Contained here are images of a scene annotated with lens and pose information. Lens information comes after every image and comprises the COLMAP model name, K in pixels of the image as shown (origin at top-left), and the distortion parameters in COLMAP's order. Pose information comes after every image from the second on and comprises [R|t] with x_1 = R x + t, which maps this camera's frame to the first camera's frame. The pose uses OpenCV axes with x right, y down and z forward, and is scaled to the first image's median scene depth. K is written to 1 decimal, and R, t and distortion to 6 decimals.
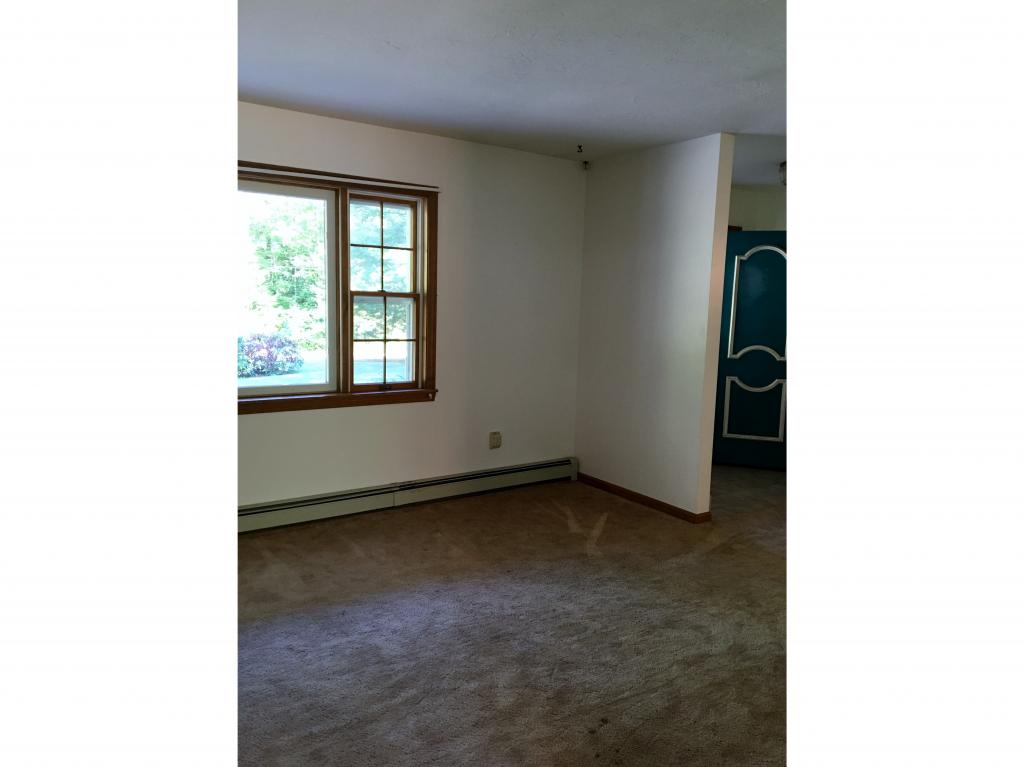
lens RADIAL K [[662.5, 0, 512.0], [0, 662.5, 383.5], [0, 0, 1]] dist [0.086131, -0.000237]
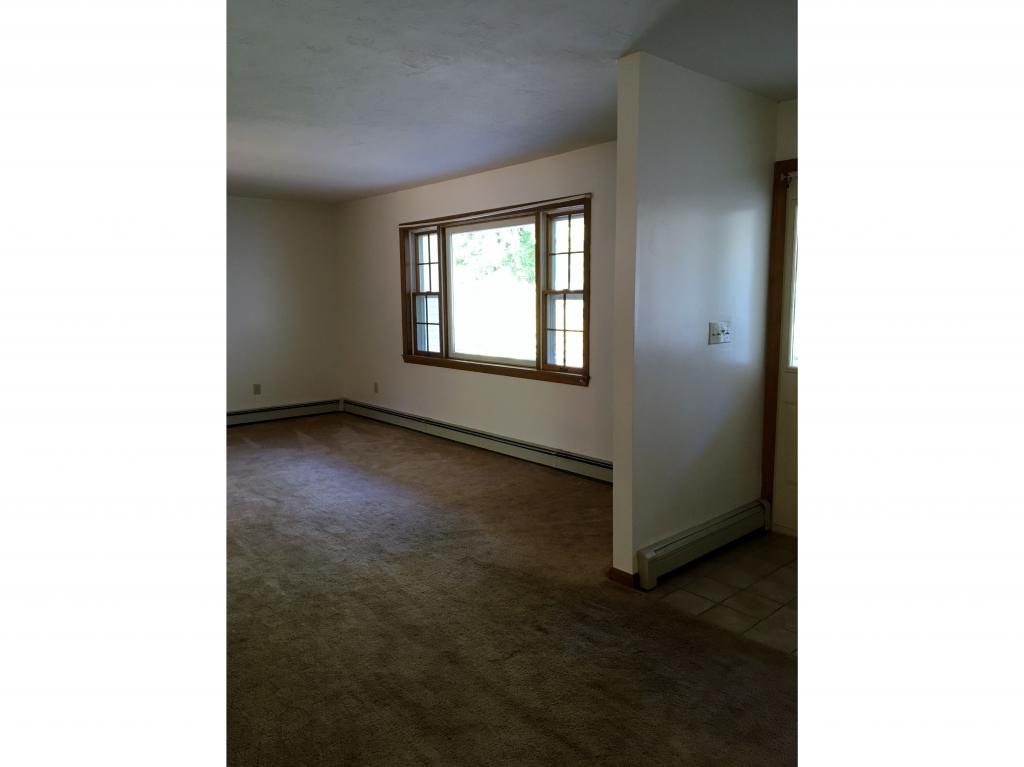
lens RADIAL K [[662.5, 0, 512.0], [0, 662.5, 383.5], [0, 0, 1]] dist [0.086131, -0.000237]
pose [[0.147822, 0.097061, -0.984240, 0.984330], [-0.131039, 0.988321, 0.077783, -0.050270], [0.980295, 0.117476, 0.158814, 0.726507]]
